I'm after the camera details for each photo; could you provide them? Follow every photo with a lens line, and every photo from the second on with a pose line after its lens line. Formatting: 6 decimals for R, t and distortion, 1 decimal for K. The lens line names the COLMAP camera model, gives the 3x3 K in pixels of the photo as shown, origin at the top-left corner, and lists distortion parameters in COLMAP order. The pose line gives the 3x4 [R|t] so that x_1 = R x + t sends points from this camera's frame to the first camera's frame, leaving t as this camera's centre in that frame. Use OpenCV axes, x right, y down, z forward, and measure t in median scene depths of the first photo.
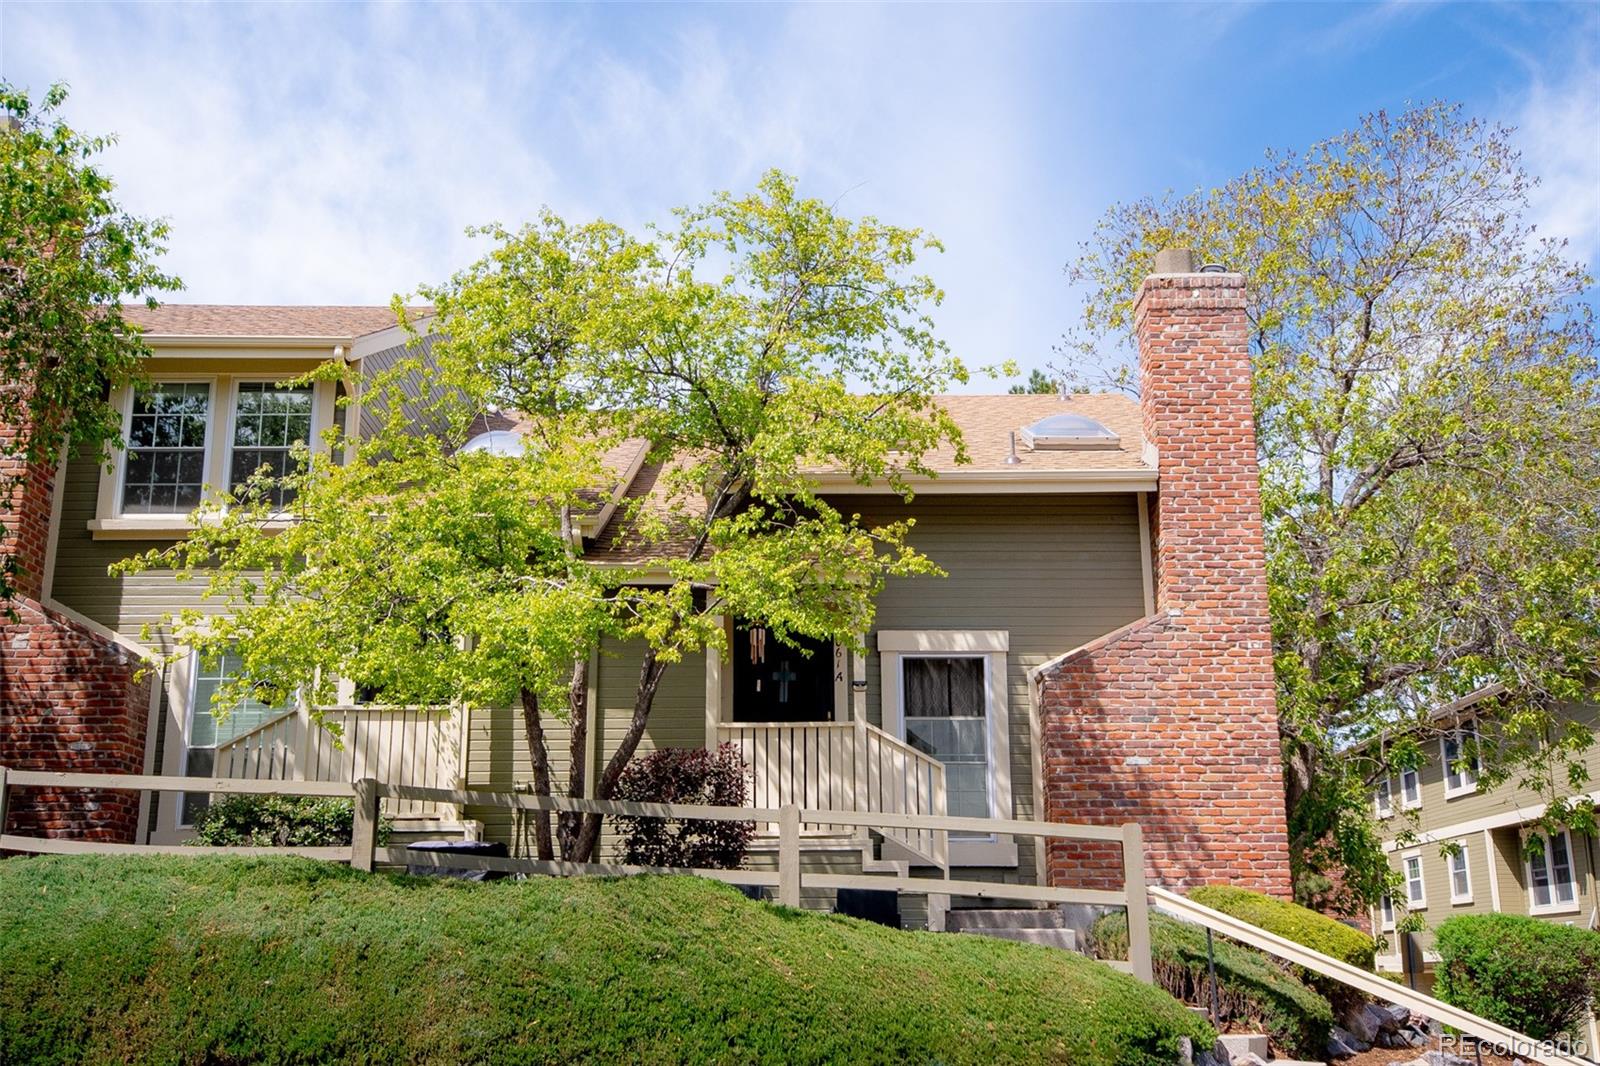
lens RADIAL K [[1641.0, 0, 799.0], [0, 1641.0, 530.0], [0, 0, 1]] dist [0.027954, 0.000000]
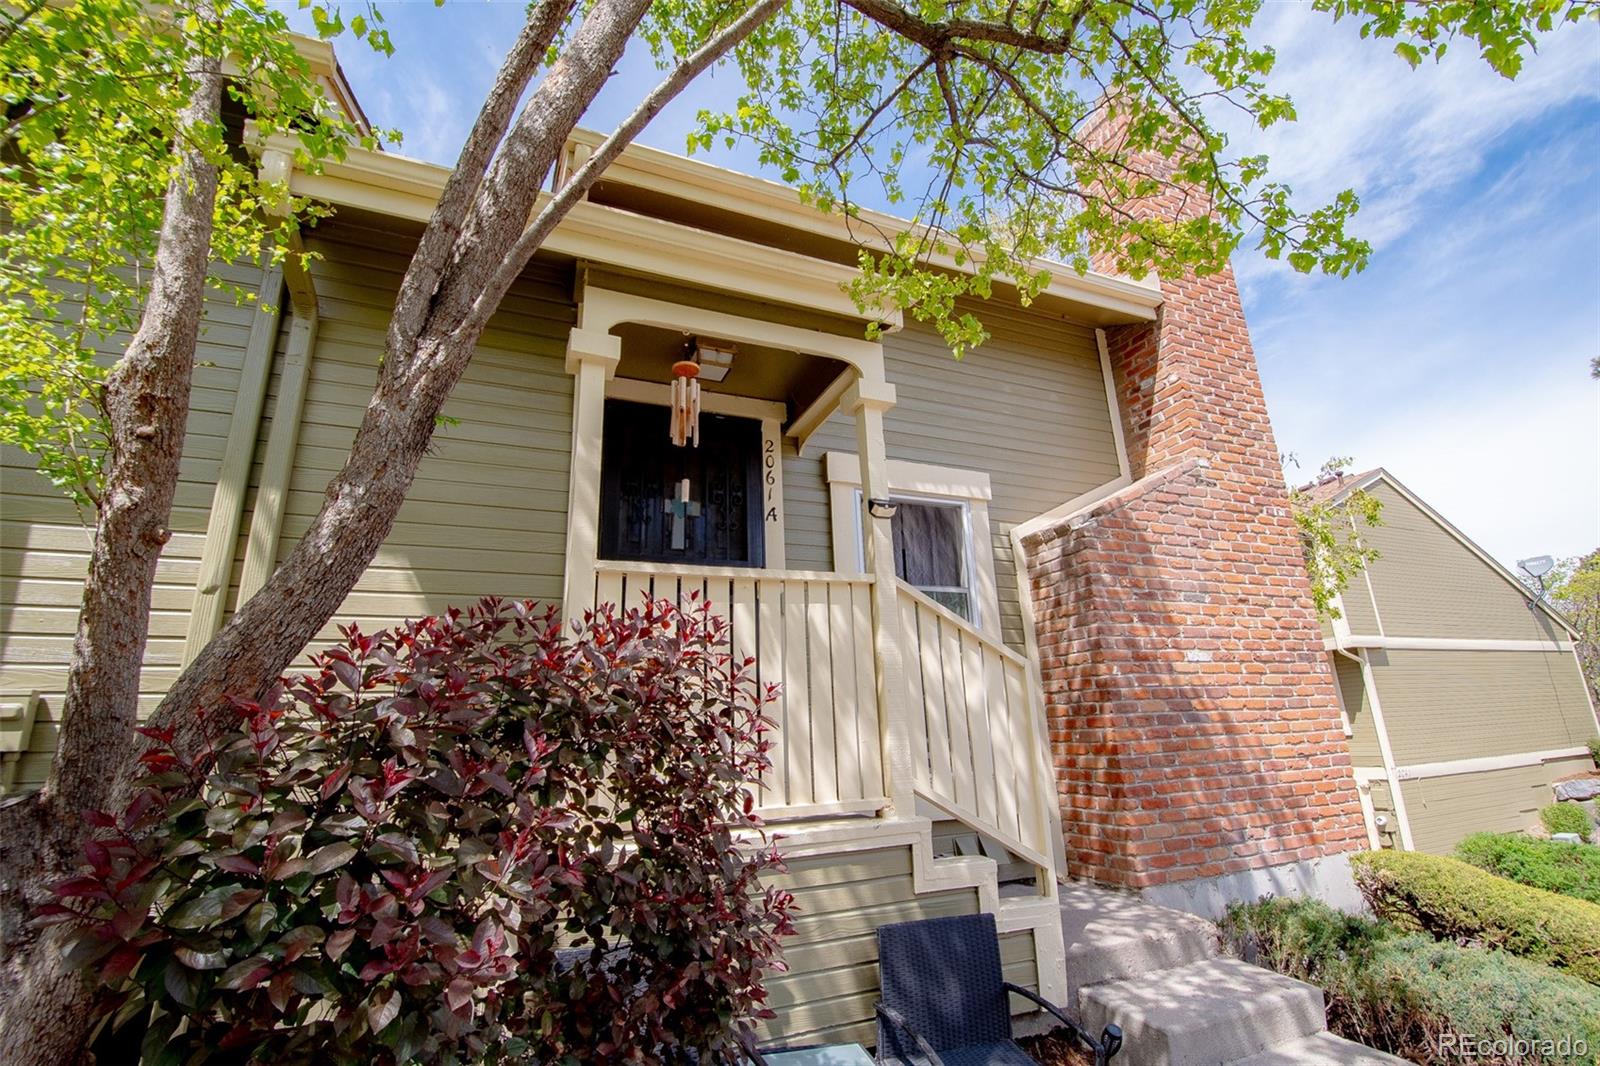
lens RADIAL K [[702.7, 0, 796.7], [0, 702.7, 534.6], [0, 0, 1]] dist [0.006518, -0.016470]
pose [[0.924978, 0.076437, 0.372255, -0.068525], [-0.067642, 0.997036, -0.036651, 0.110402], [-0.373953, 0.008722, 0.927407, 0.779161]]
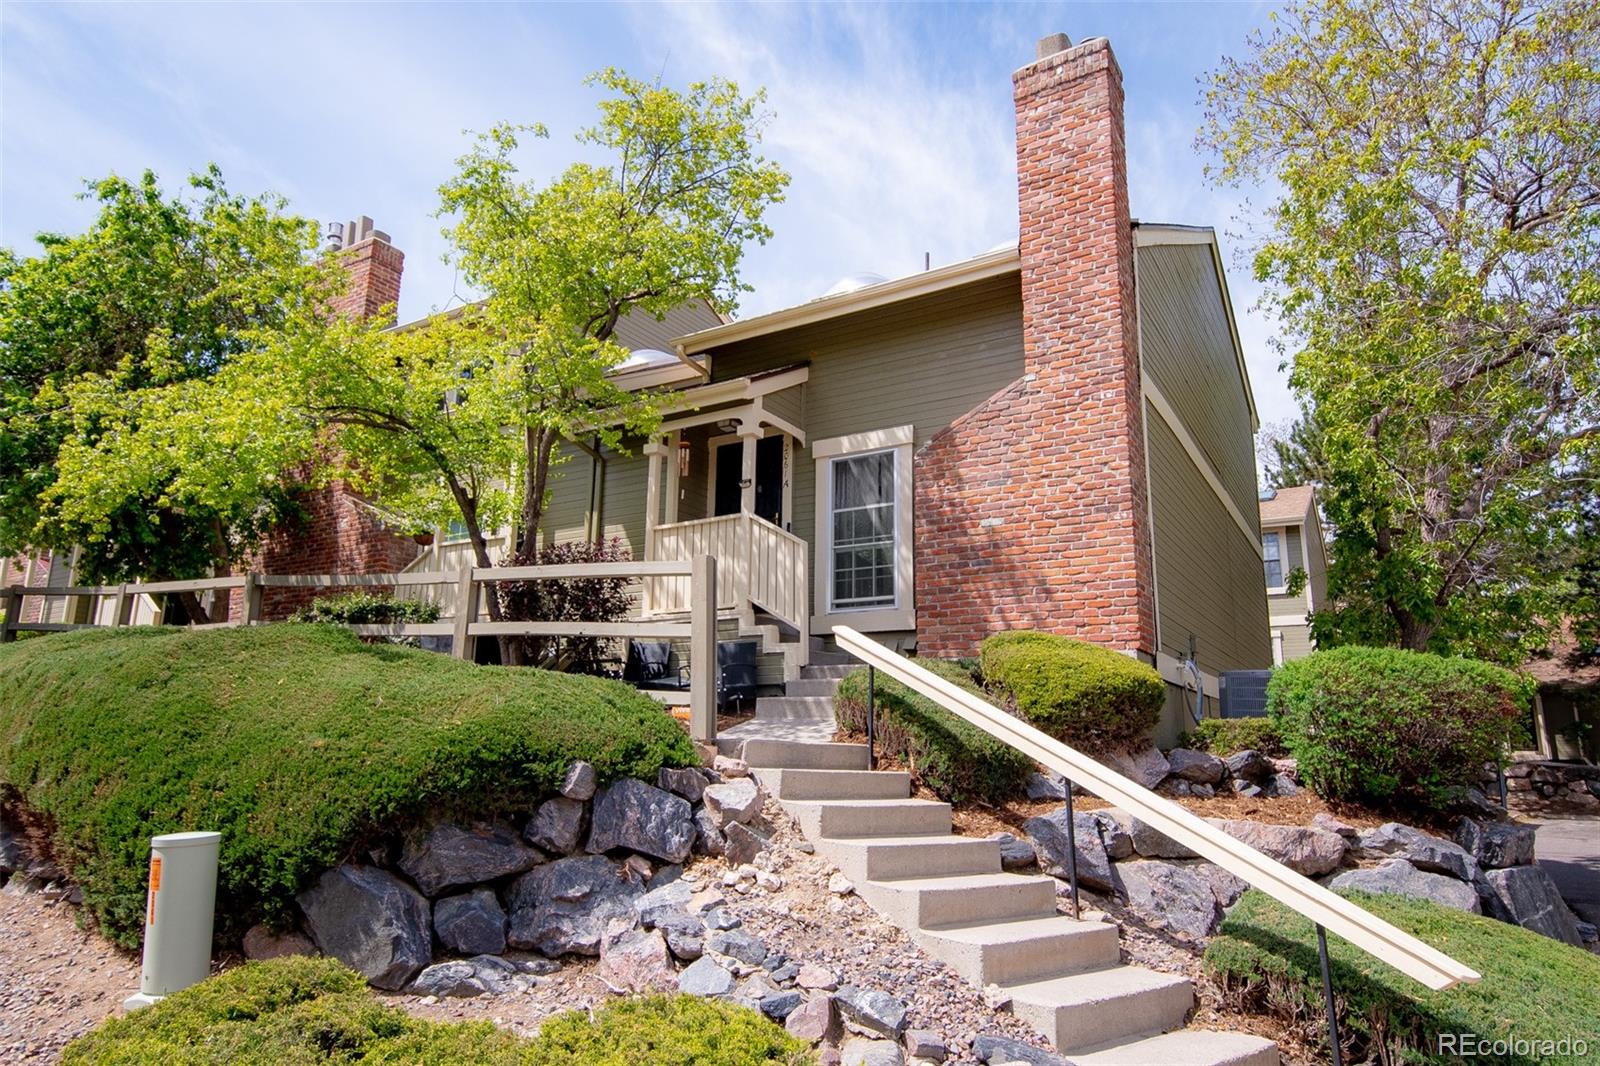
lens RADIAL K [[985.3, 0, 804.6], [0, 985.3, 535.1], [0, 0, 1]] dist [0.010163, 0.000843]
pose [[0.848106, -0.100429, -0.520221, 0.427435], [0.122591, 0.992423, 0.008271, 0.127799], [0.515448, -0.070789, 0.853992, 0.398714]]
